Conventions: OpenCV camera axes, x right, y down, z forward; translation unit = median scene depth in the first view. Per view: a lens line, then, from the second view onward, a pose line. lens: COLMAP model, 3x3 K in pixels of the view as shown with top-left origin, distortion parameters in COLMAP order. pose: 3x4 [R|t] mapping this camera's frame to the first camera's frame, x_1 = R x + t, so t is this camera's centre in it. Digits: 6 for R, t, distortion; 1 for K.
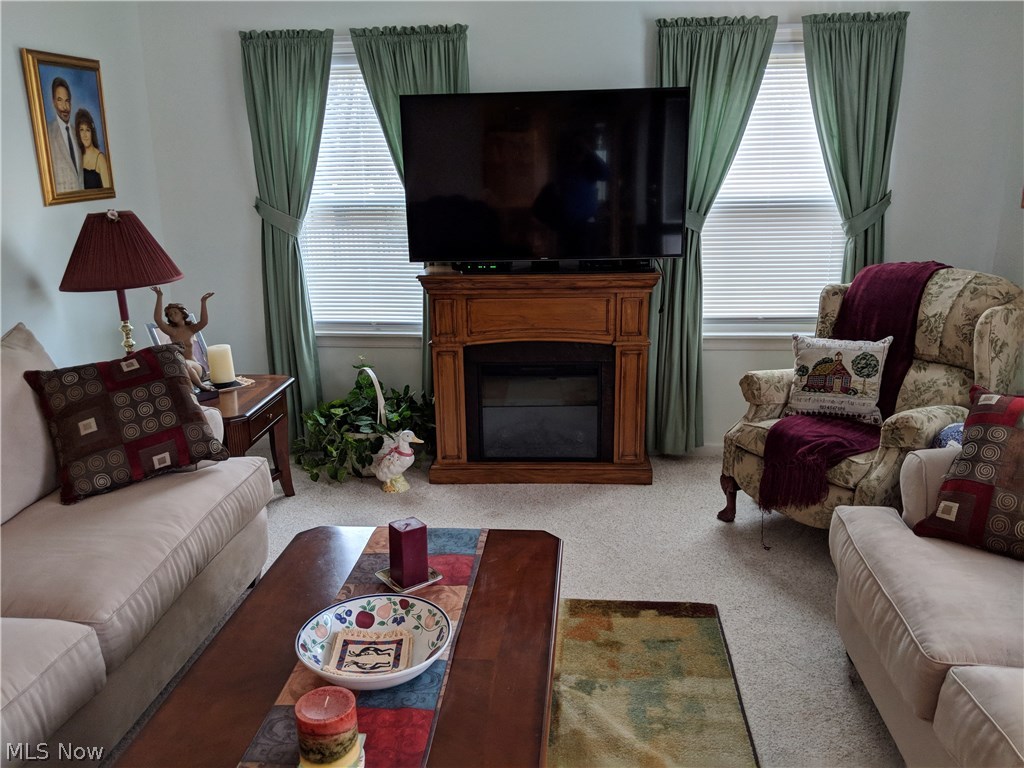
lens RADIAL K [[823.6, 0, 516.9], [0, 823.6, 383.3], [0, 0, 1]] dist [0.052782, -0.098255]
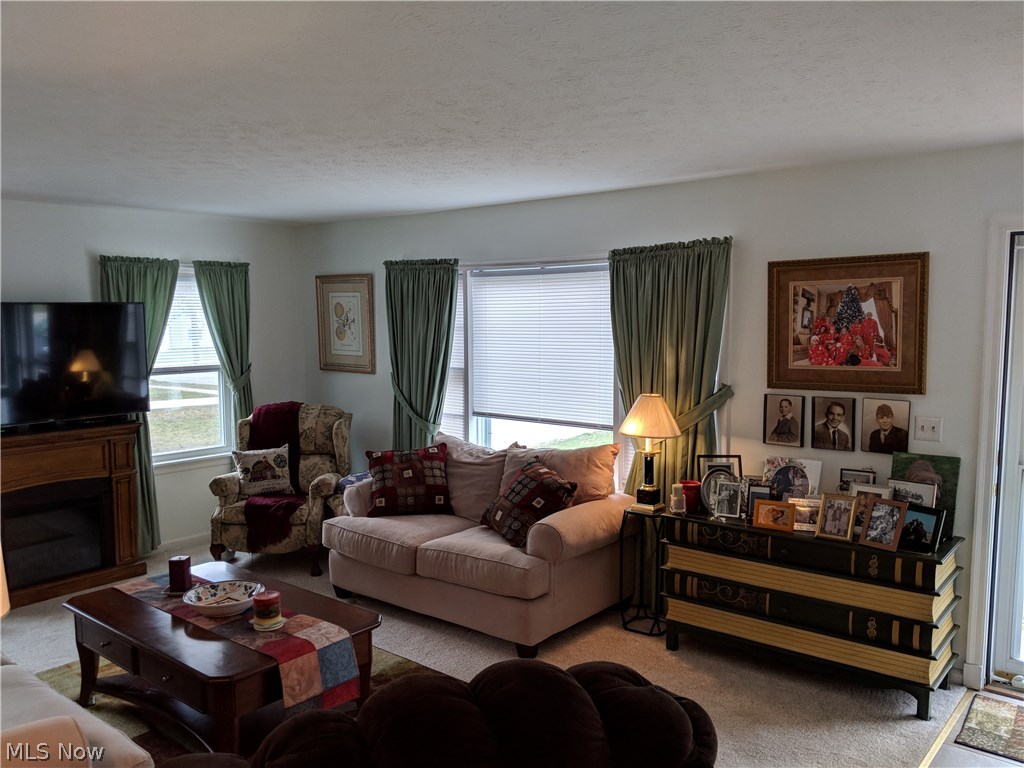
lens RADIAL K [[823.6, 0, 525.1], [0, 823.6, 403.8], [0, 0, 1]] dist [0.052782, -0.098255]
pose [[0.556807, -0.075380, 0.827215, -0.657167], [0.211819, 0.975835, -0.053654, 0.057018], [-0.803181, 0.205095, 0.559318, -0.376106]]
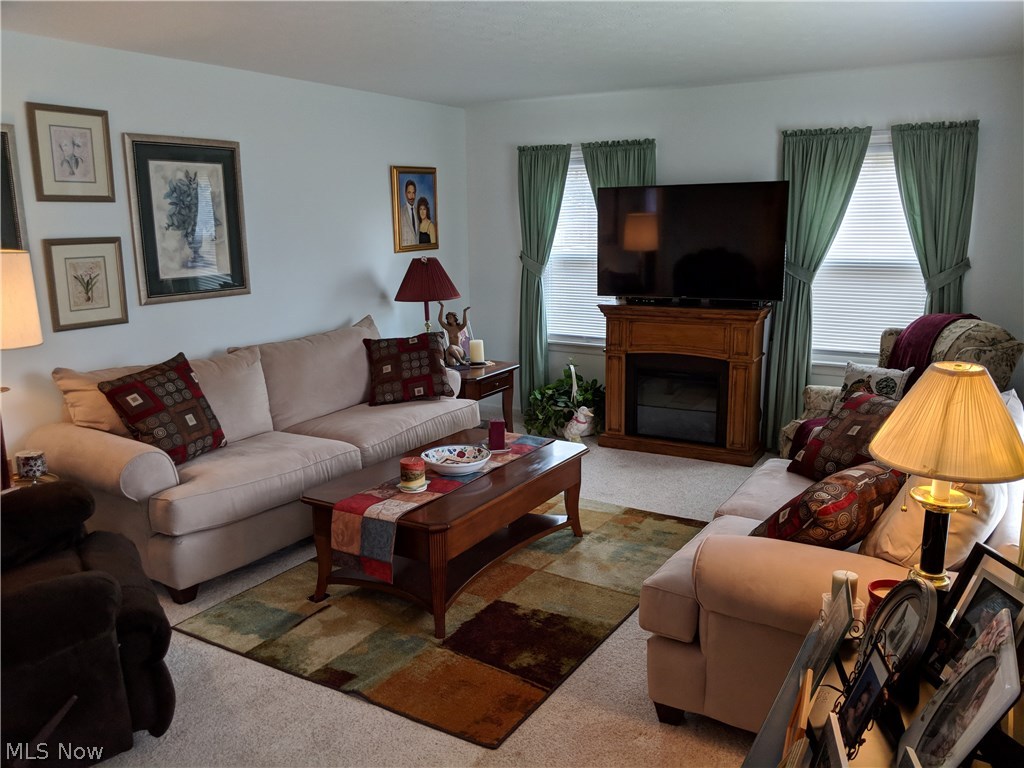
lens RADIAL K [[823.6, 0, 514.4], [0, 823.6, 396.4], [0, 0, 1]] dist [0.052782, -0.098255]
pose [[0.895097, 0.102517, -0.433926, 0.421566], [-0.118683, 0.992879, -0.010244, 0.072437], [0.429786, 0.060669, 0.900890, -0.426696]]
